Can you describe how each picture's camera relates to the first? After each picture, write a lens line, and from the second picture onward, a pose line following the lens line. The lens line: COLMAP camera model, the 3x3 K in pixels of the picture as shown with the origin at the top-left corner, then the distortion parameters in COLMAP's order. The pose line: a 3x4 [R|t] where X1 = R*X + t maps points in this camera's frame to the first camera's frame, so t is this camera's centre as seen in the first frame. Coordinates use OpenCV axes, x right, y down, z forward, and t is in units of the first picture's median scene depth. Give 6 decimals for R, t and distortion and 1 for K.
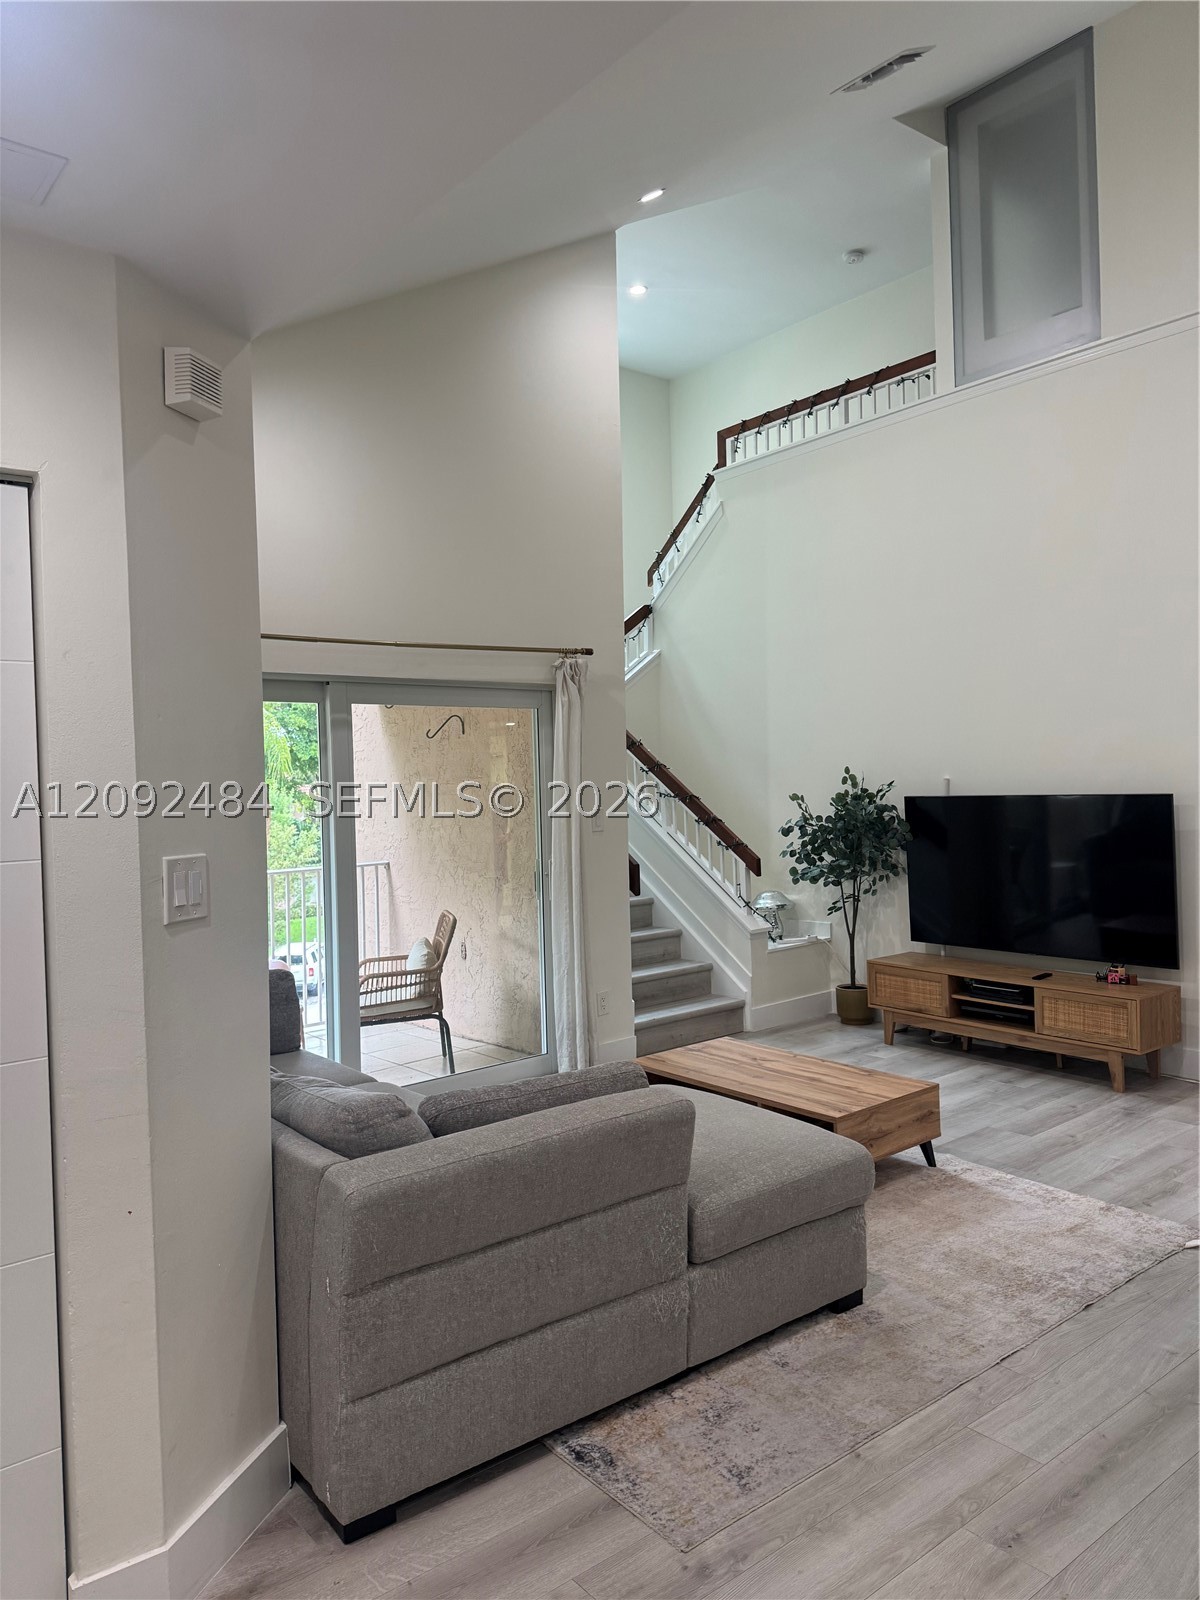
lens RADIAL K [[1124.3, 0, 592.2], [0, 1124.3, 799.9], [0, 0, 1]] dist [0.045912, -0.055510]
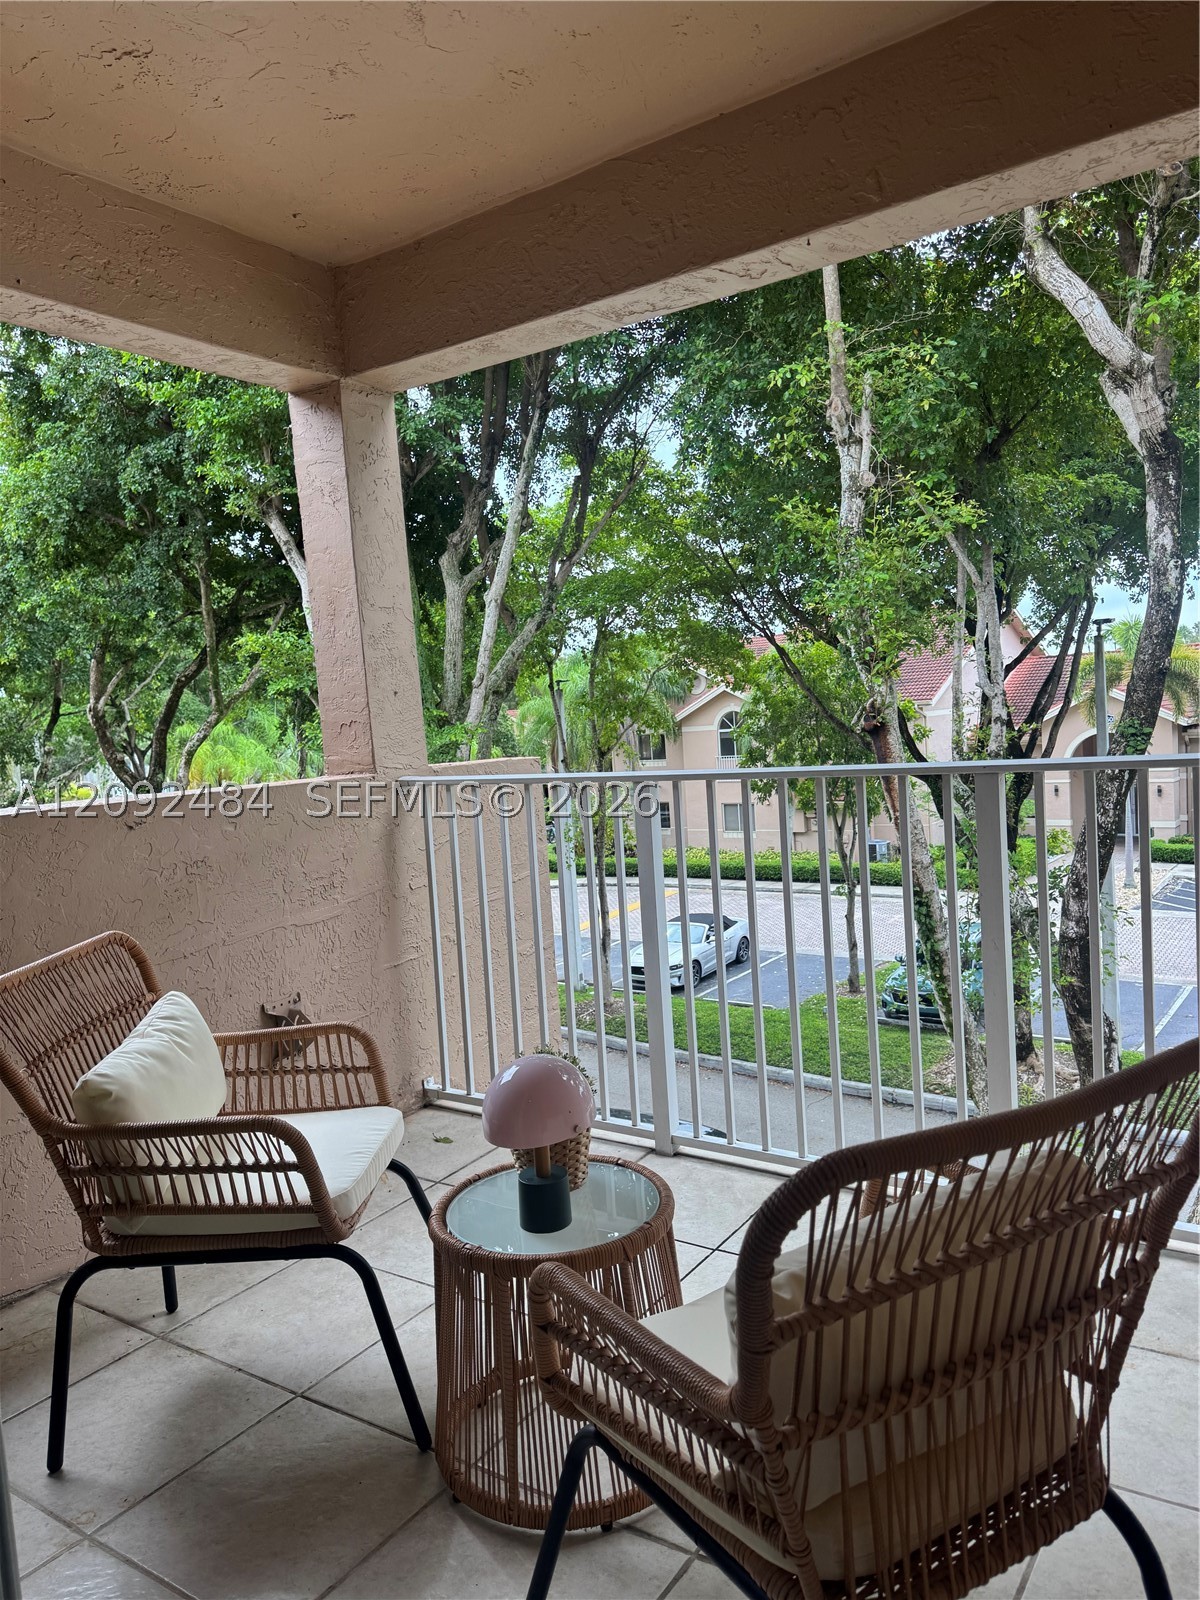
lens RADIAL K [[1124.3, 0, 590.1], [0, 1124.3, 823.6], [0, 0, 1]] dist [0.045912, -0.055510]
pose [[0.289273, 0.098199, -0.952196, 0.004577], [0.042052, 0.992460, 0.115126, 0.055977], [0.956322, -0.073344, 0.282963, 1.237088]]
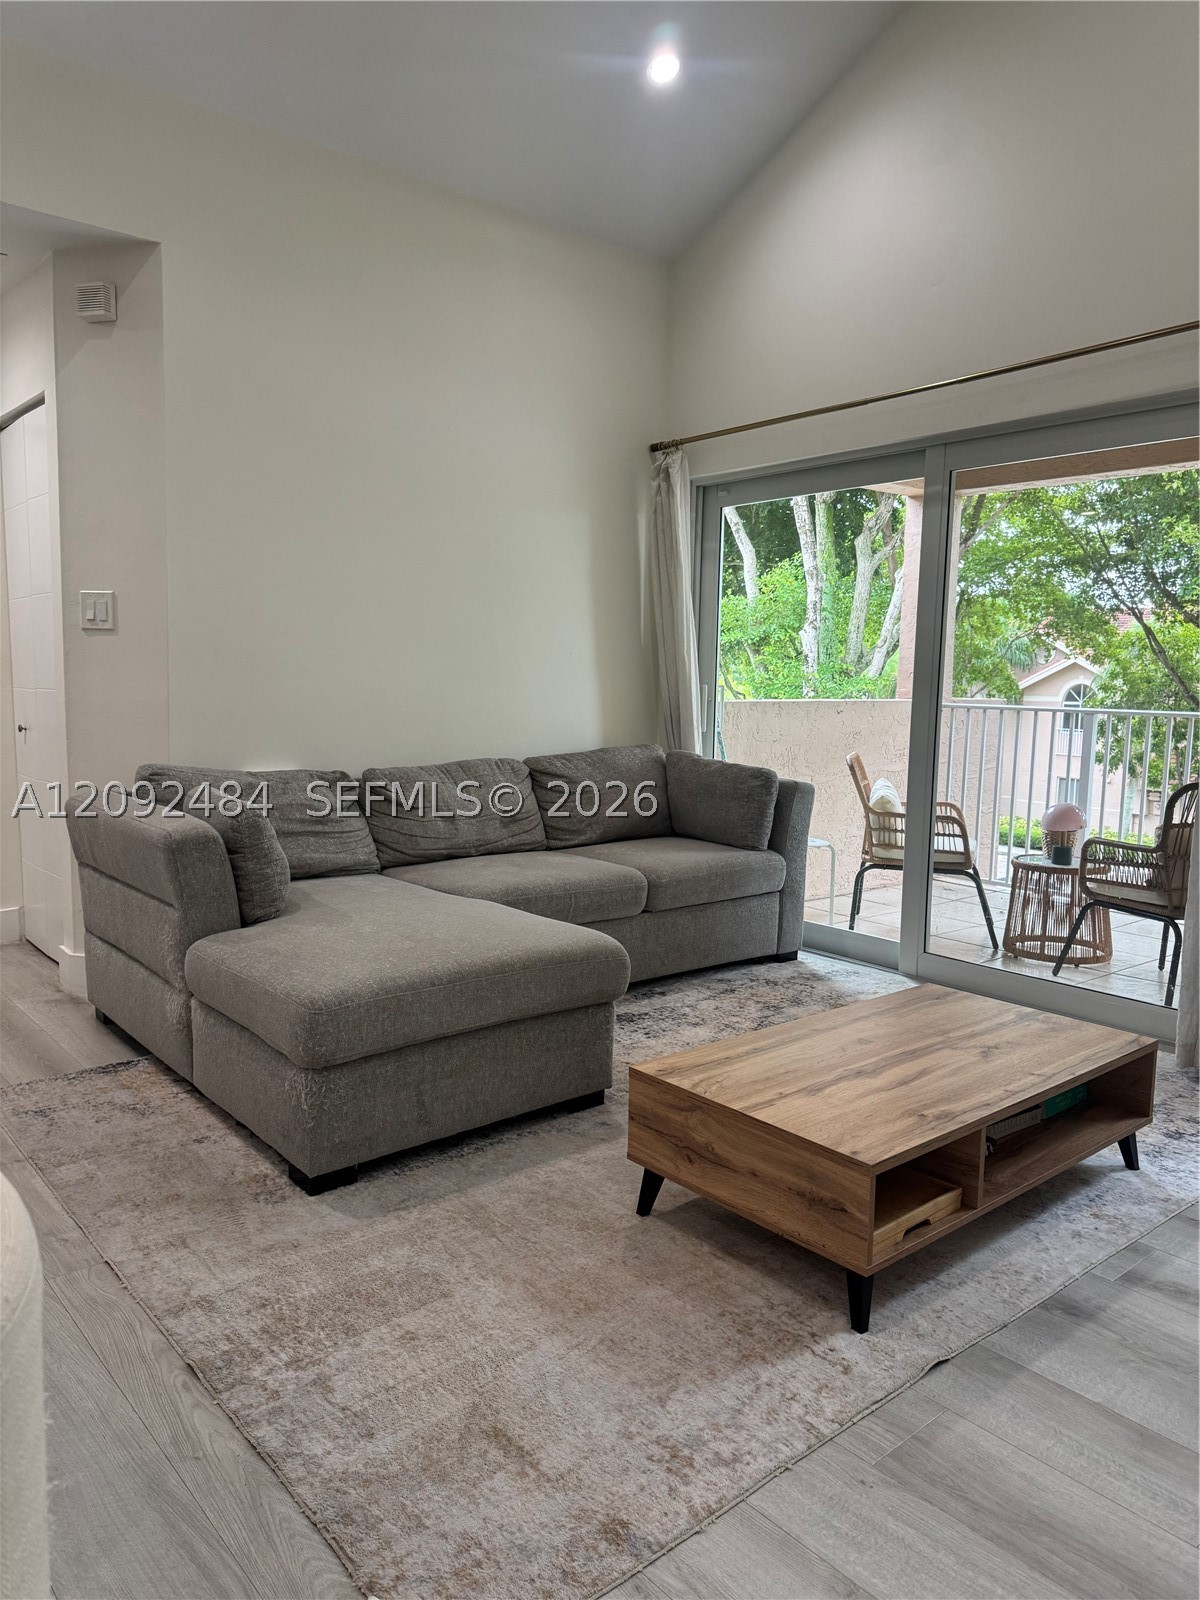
lens RADIAL K [[1124.3, 0, 607.8], [0, 1124.3, 810.4], [0, 0, 1]] dist [0.045912, -0.055510]
pose [[0.029476, 0.147790, -0.988579, 0.695961], [-0.034150, 0.988581, 0.146772, 0.048599], [0.998982, 0.029433, 0.034187, 0.843701]]
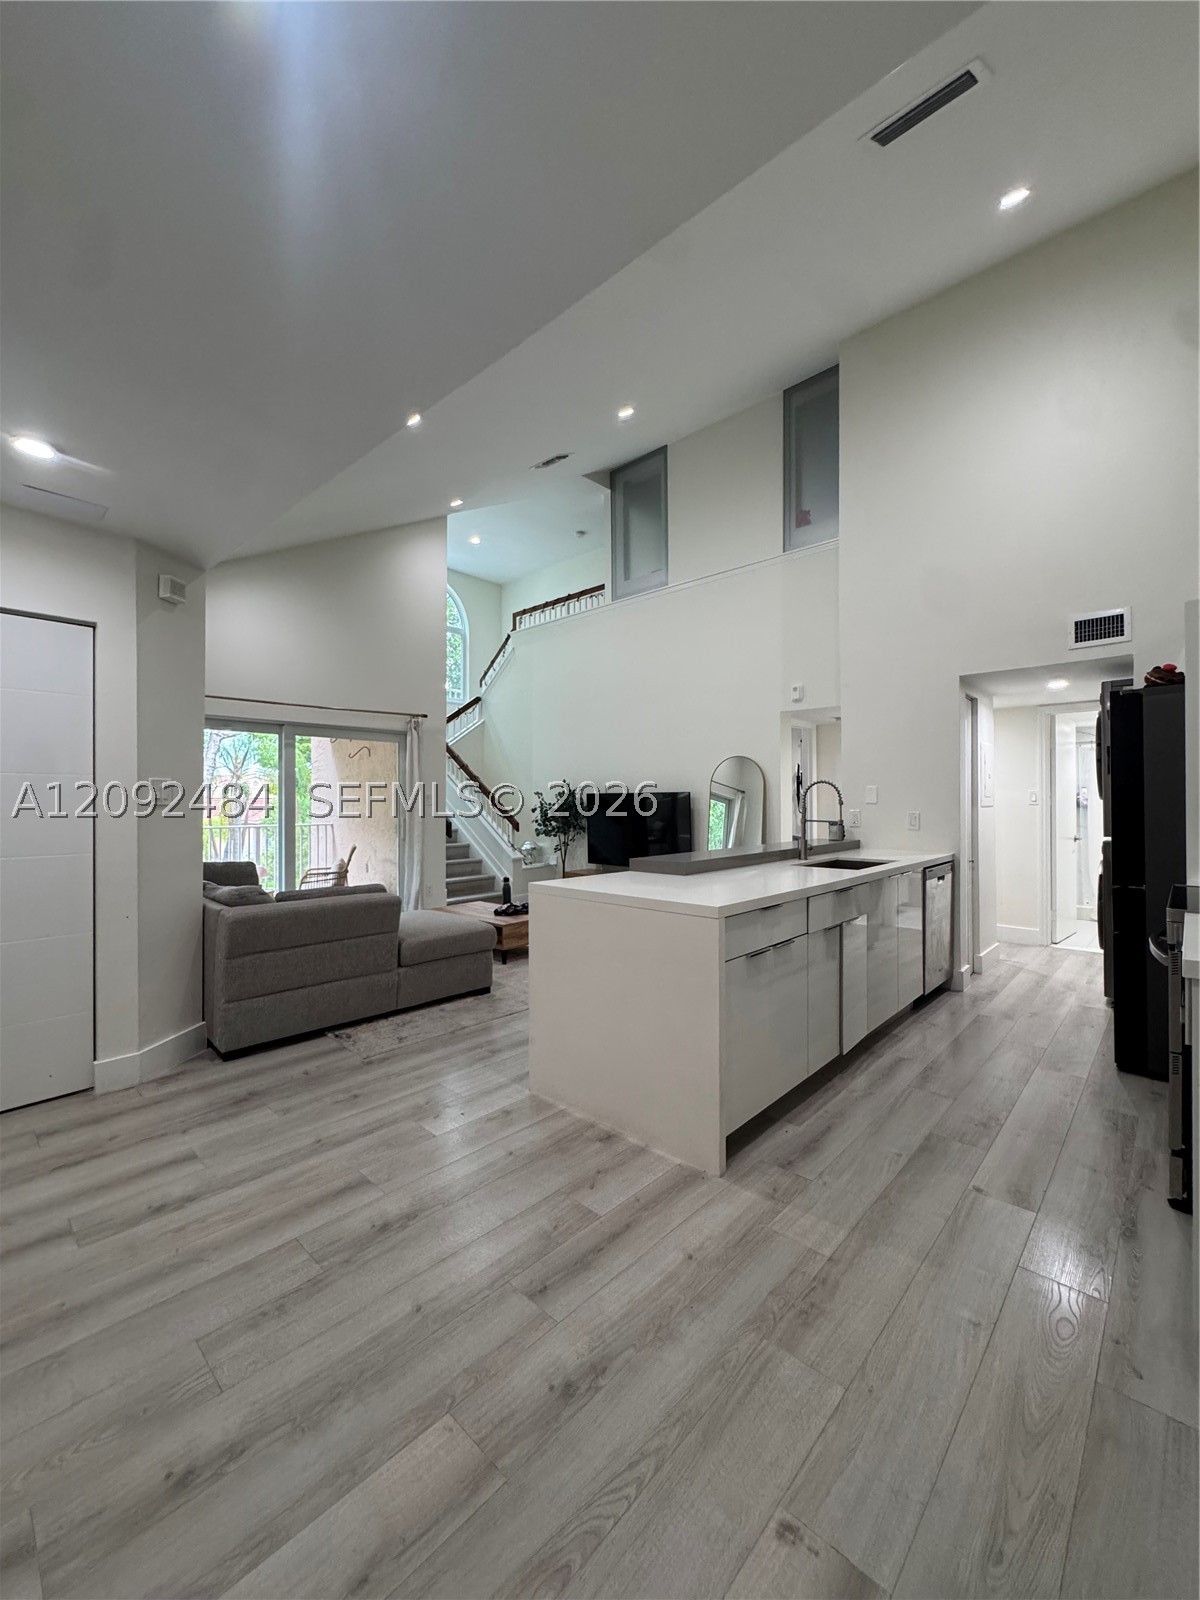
lens RADIAL K [[640.4, 0, 597.7], [0, 640.4, 799.7], [0, 0, 1]] dist [-0.002720, -0.000854]
pose [[0.989575, 0.026590, 0.141539, 0.188133], [-0.023485, 0.999446, -0.023568, 0.051569], [-0.142088, 0.019999, 0.989652, -0.250643]]
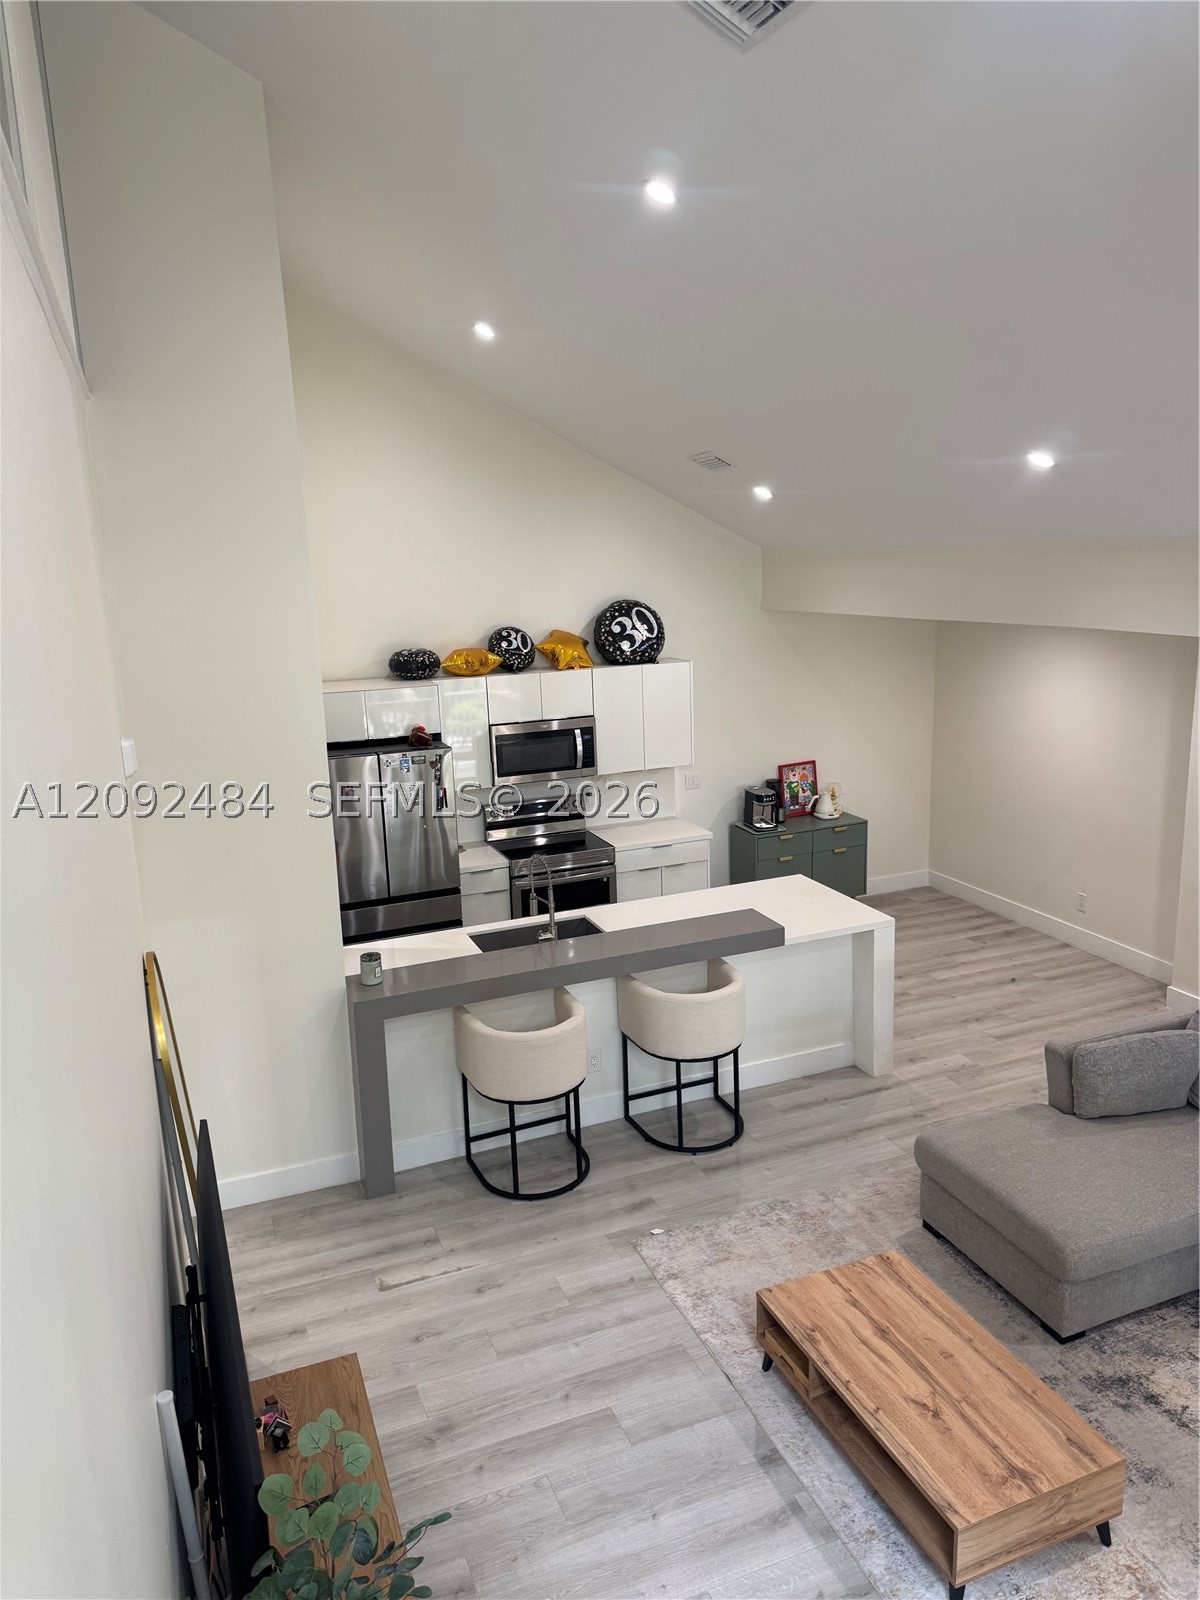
lens RADIAL K [[1124.3, 0, 591.1], [0, 1124.3, 784.9], [0, 0, 1]] dist [0.045912, -0.055510]
pose [[-0.951018, 0.001780, 0.309129, 0.138176], [0.069650, 0.975506, 0.208656, -0.358424], [-0.301186, 0.219966, -0.927848, 1.762066]]
